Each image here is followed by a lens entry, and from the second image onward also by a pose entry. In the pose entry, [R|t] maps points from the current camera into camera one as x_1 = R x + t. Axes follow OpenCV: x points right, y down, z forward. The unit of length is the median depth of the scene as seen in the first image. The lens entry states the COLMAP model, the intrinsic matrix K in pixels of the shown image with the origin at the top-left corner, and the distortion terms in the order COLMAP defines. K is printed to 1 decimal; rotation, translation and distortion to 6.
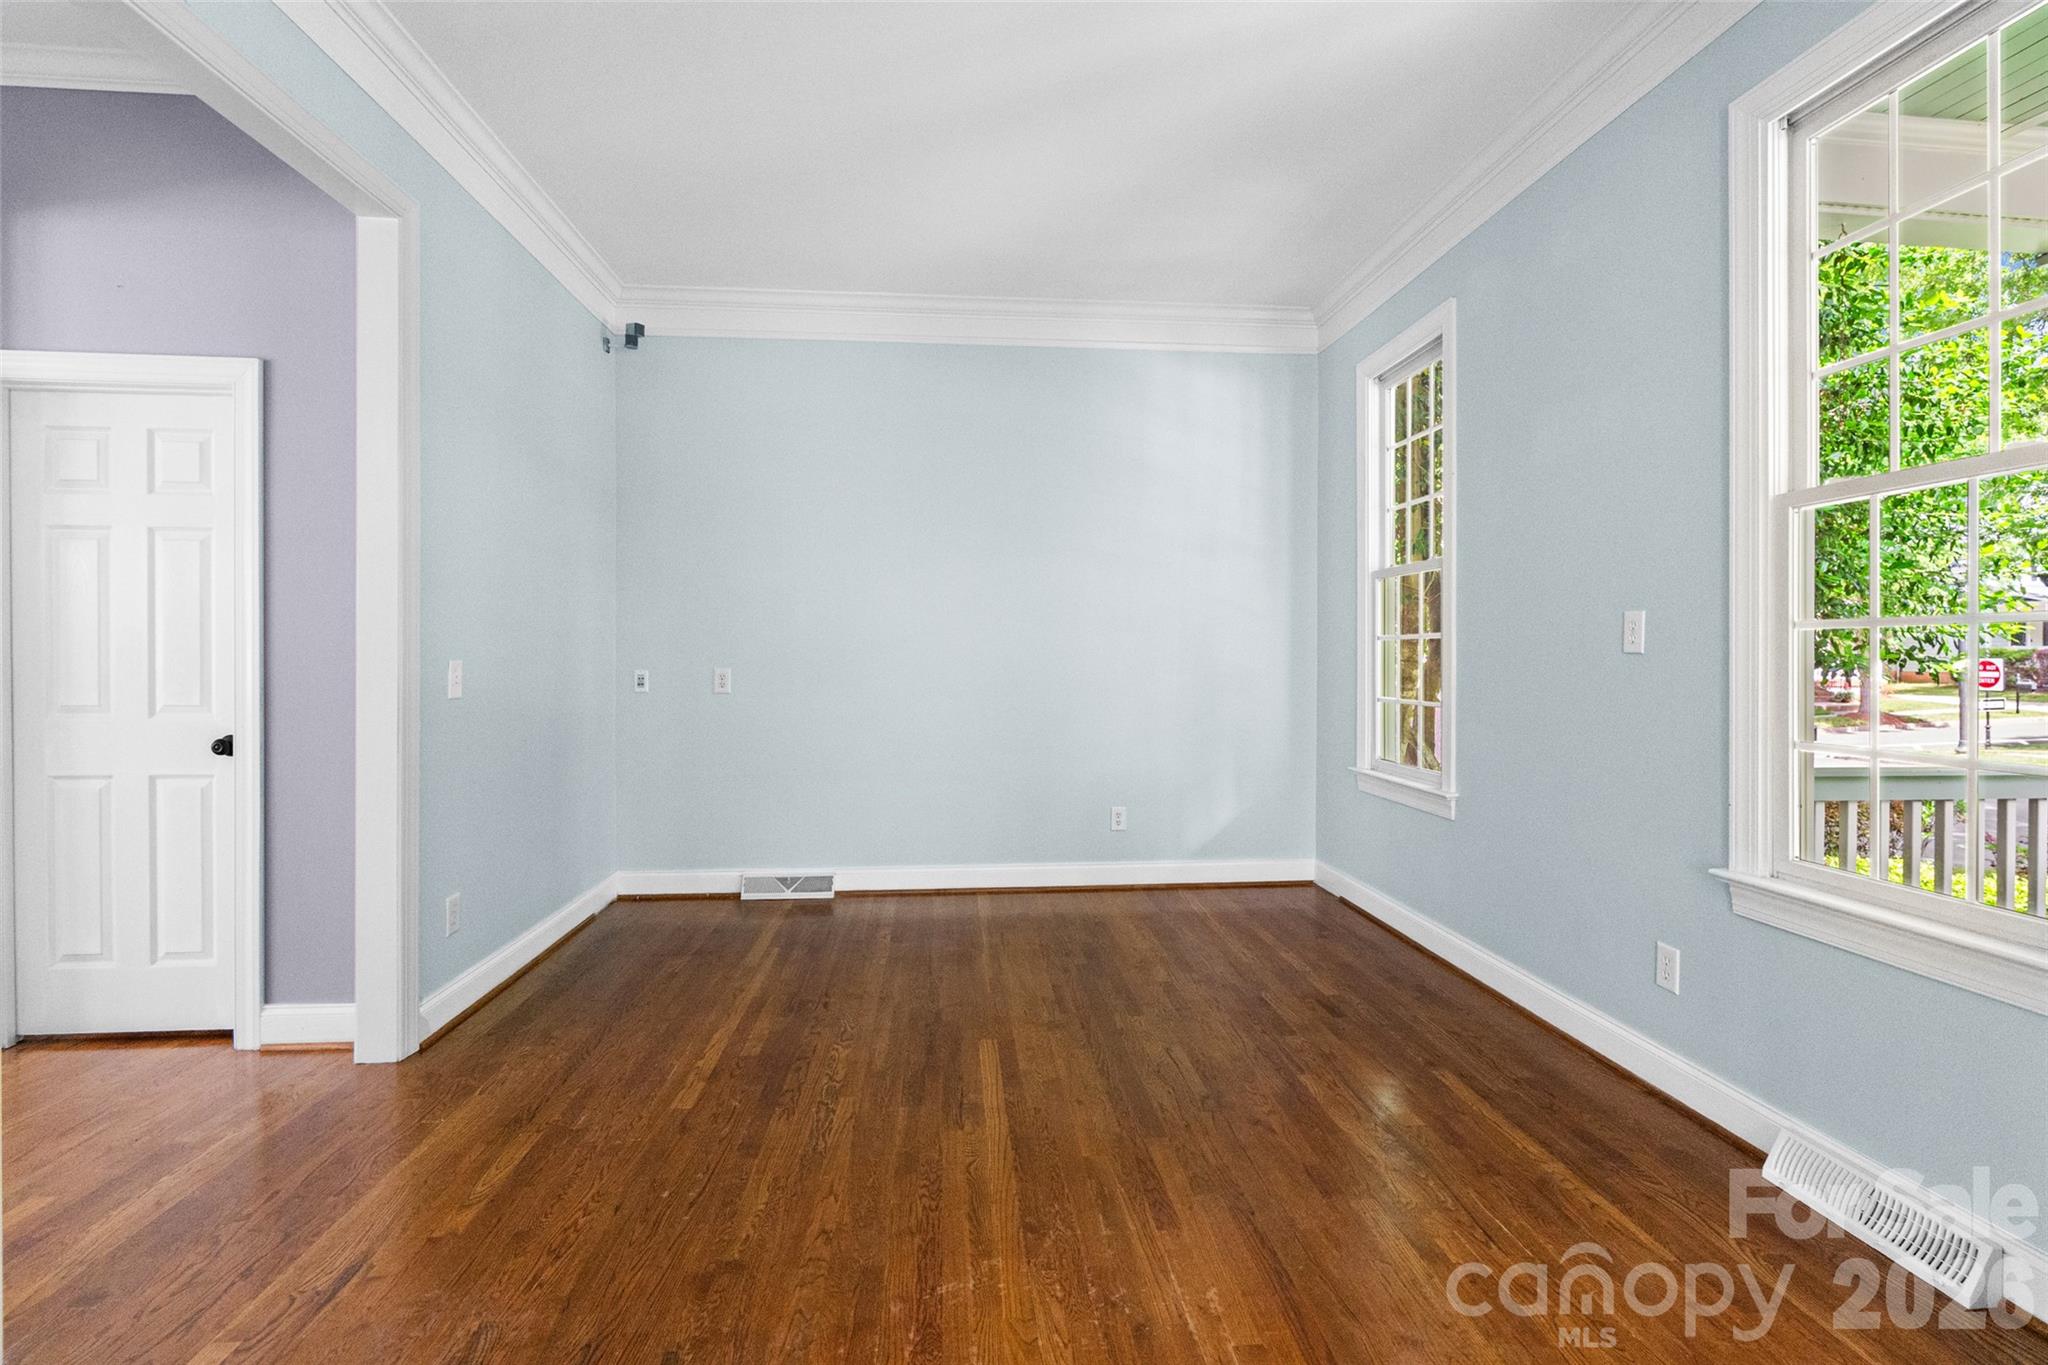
lens RADIAL K [[959.0, 0, 1037.5], [0, 959.0, 648.8], [0, 0, 1]] dist [-0.008673, 0.000995]
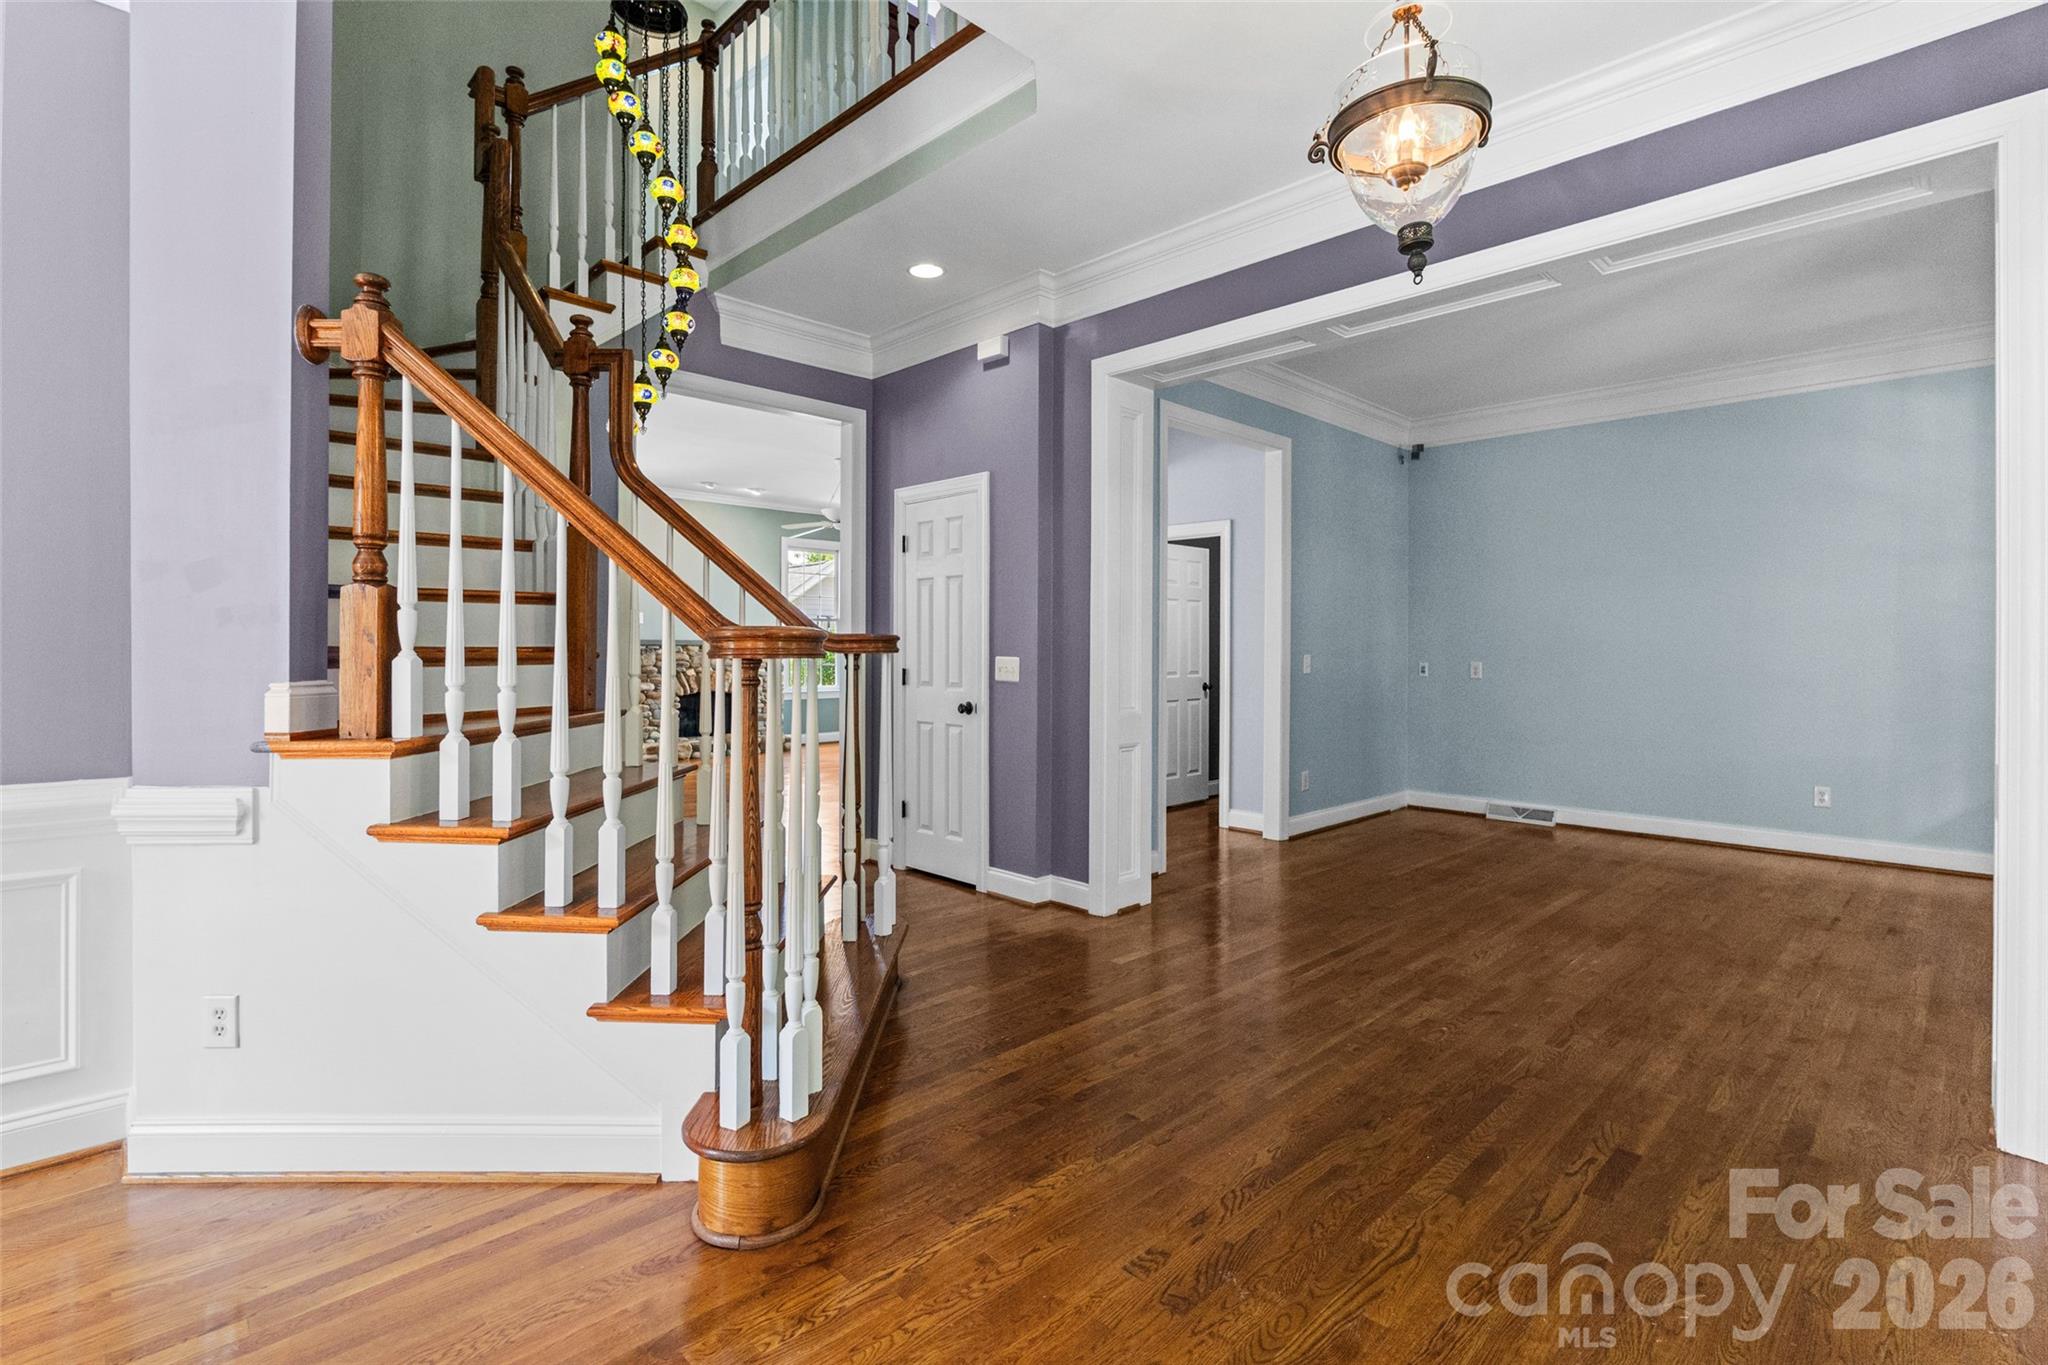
lens RADIAL K [[959.0, 0, 1018.6], [0, 959.0, 661.3], [0, 0, 1]] dist [-0.008673, 0.000995]
pose [[0.627386, 0.011798, -0.778619, 0.384141], [-0.001685, 0.999903, 0.013794, -0.000289], [0.778707, -0.007342, 0.627345, -0.488224]]
